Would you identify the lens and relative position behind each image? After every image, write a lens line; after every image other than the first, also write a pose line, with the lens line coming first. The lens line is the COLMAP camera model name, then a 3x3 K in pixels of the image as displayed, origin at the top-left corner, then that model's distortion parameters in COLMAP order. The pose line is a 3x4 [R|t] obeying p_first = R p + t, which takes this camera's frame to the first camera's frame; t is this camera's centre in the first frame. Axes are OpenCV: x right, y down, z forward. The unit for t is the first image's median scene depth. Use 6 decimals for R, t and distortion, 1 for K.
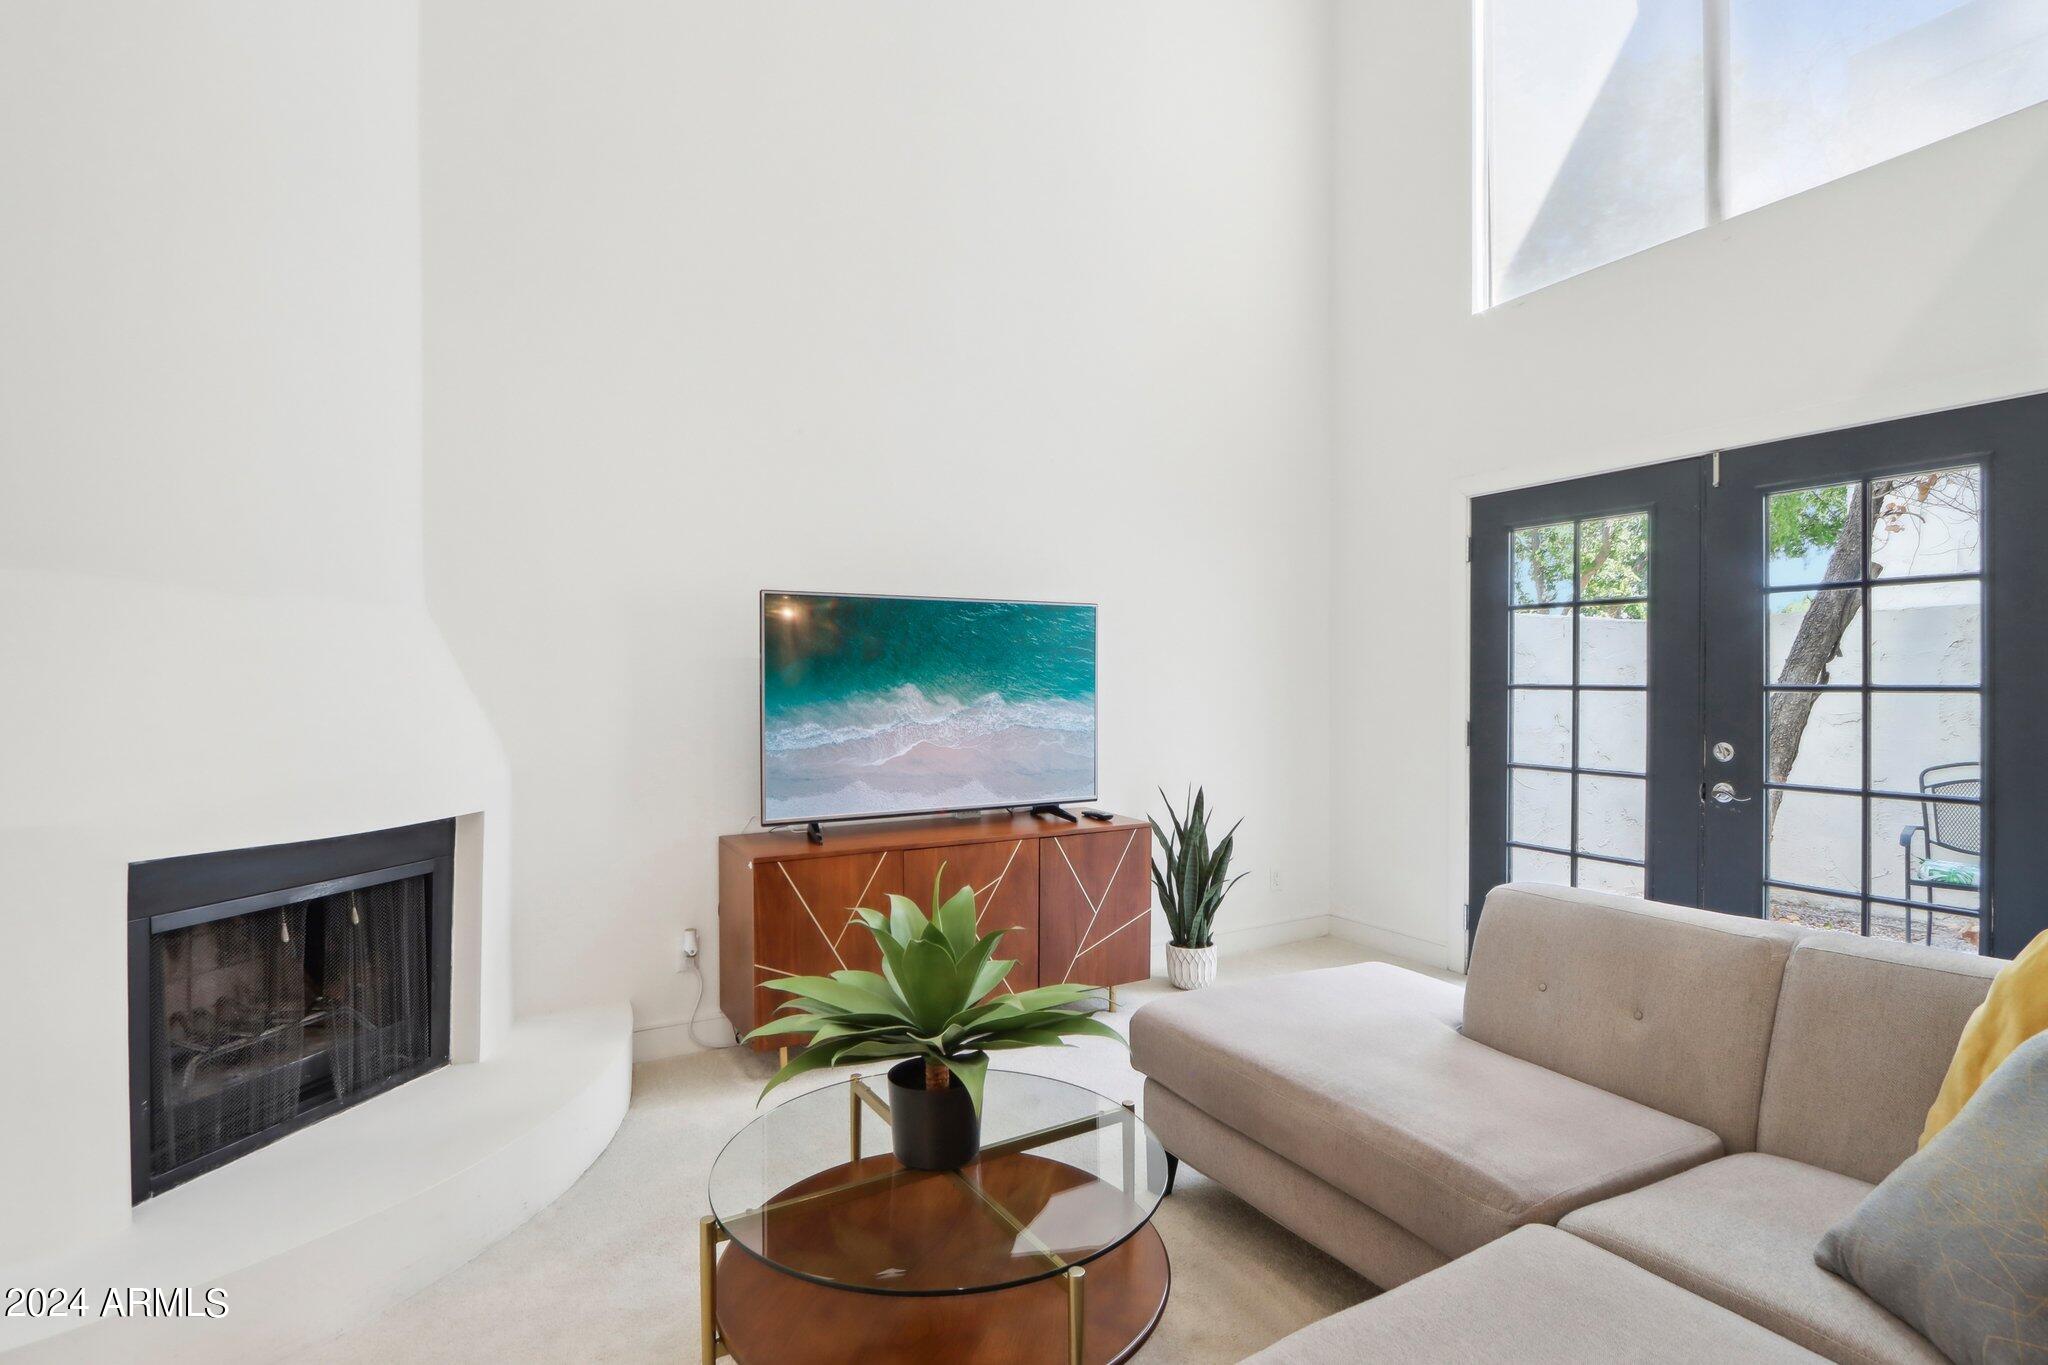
lens RADIAL K [[997.2, 0, 1024.0], [0, 997.2, 682.5], [0, 0, 1]] dist [0.001273, -0.000211]
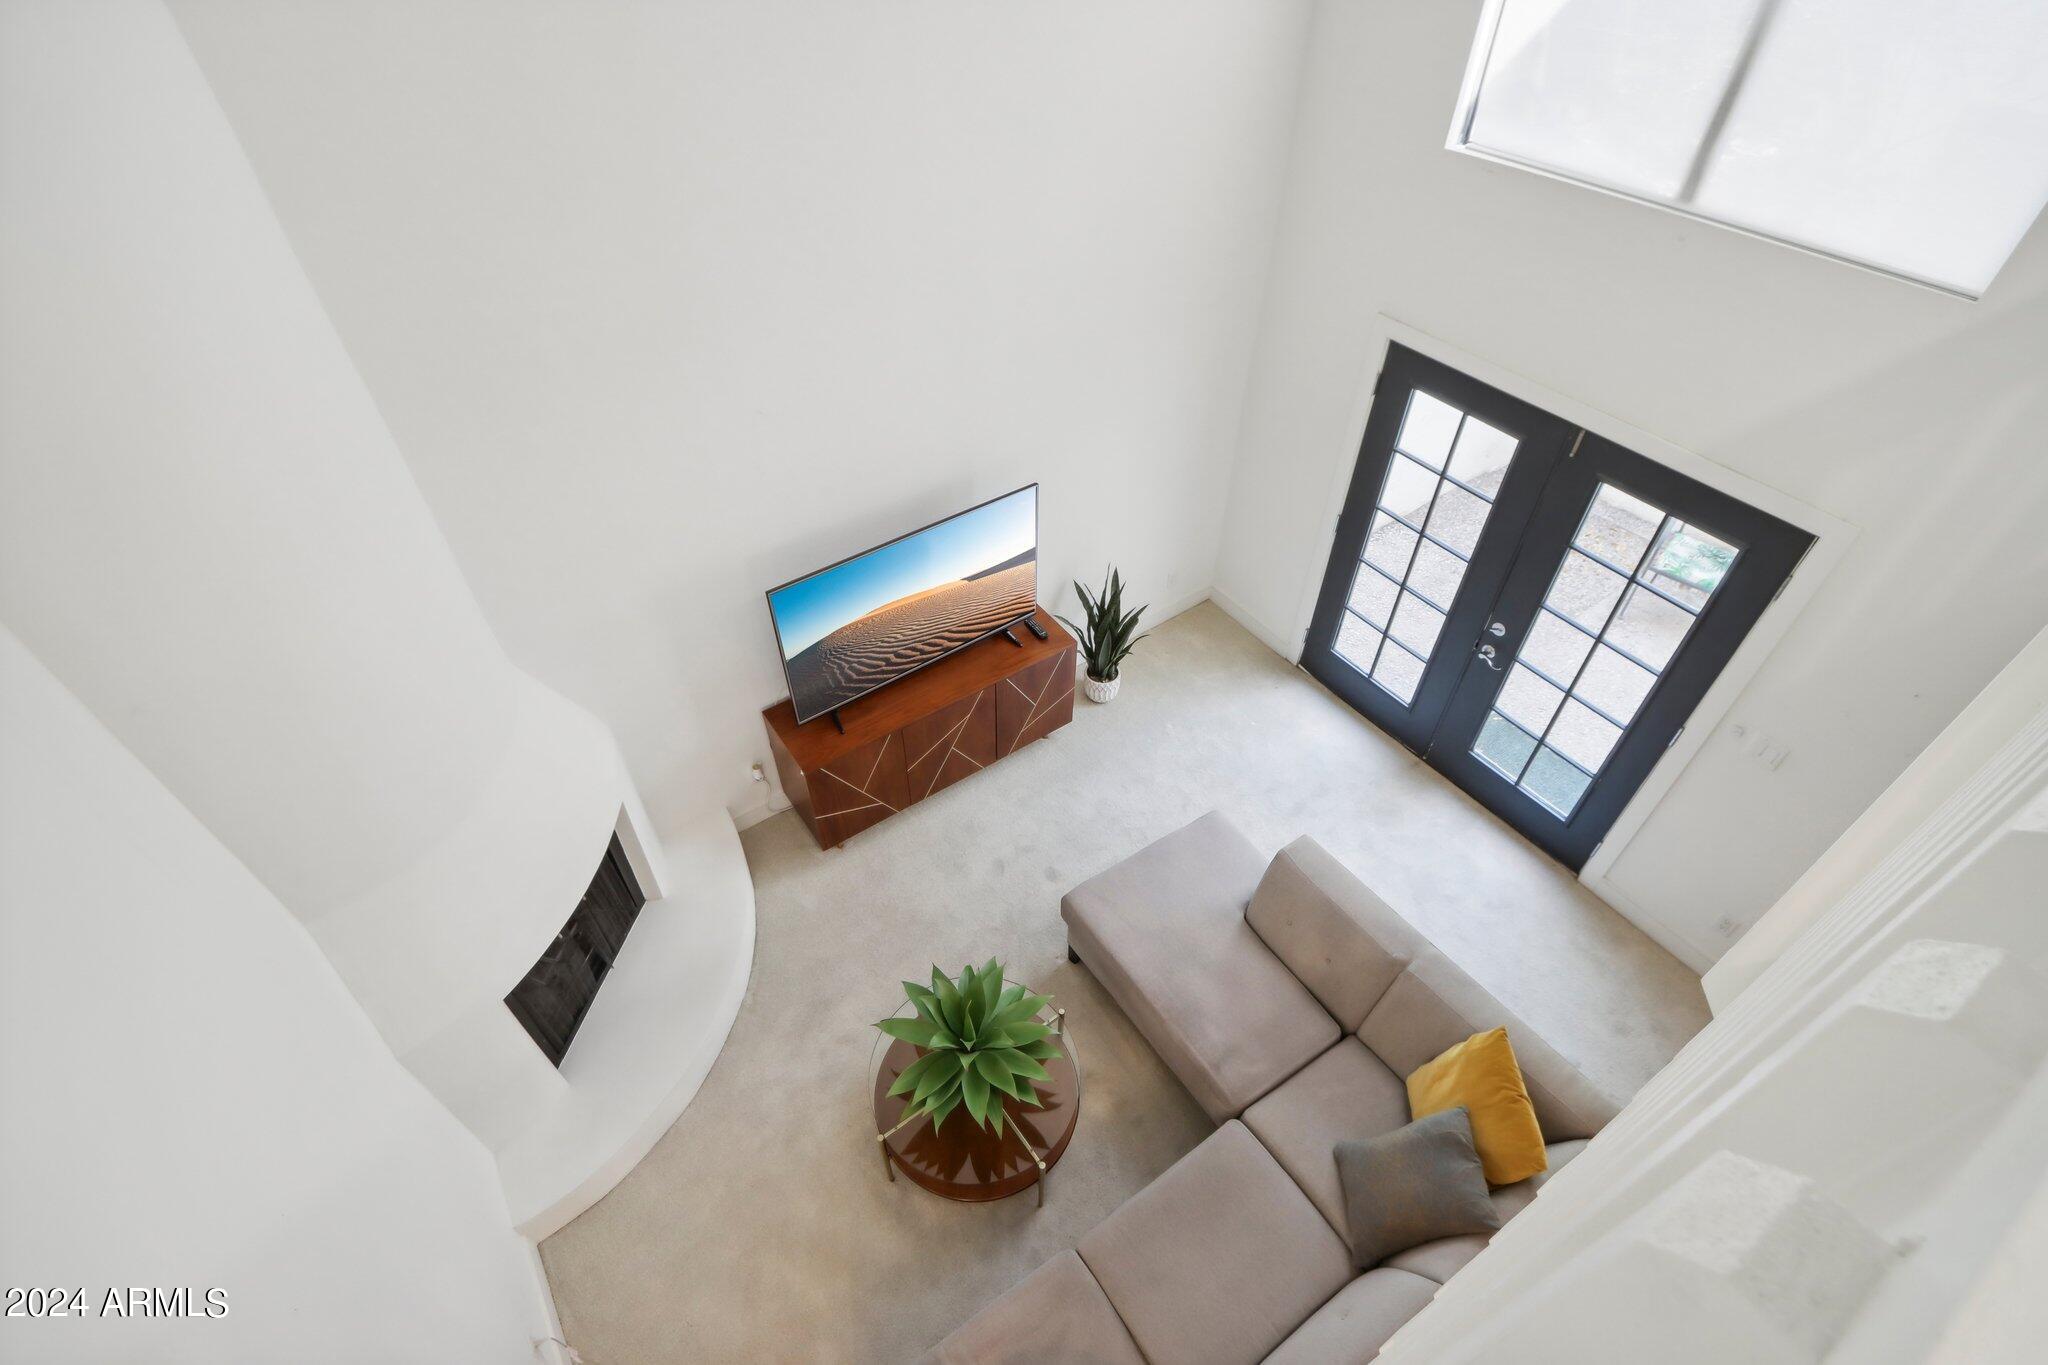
lens RADIAL K [[965.8, 0, 1009.6], [0, 965.8, 683.8], [0, 0, 1]] dist [-0.001311, -0.000277]
pose [[0.997364, -0.054106, 0.048357, -0.029319], [0.005654, 0.722295, 0.691562, -0.761665], [-0.072345, -0.689465, 0.720697, 0.047518]]
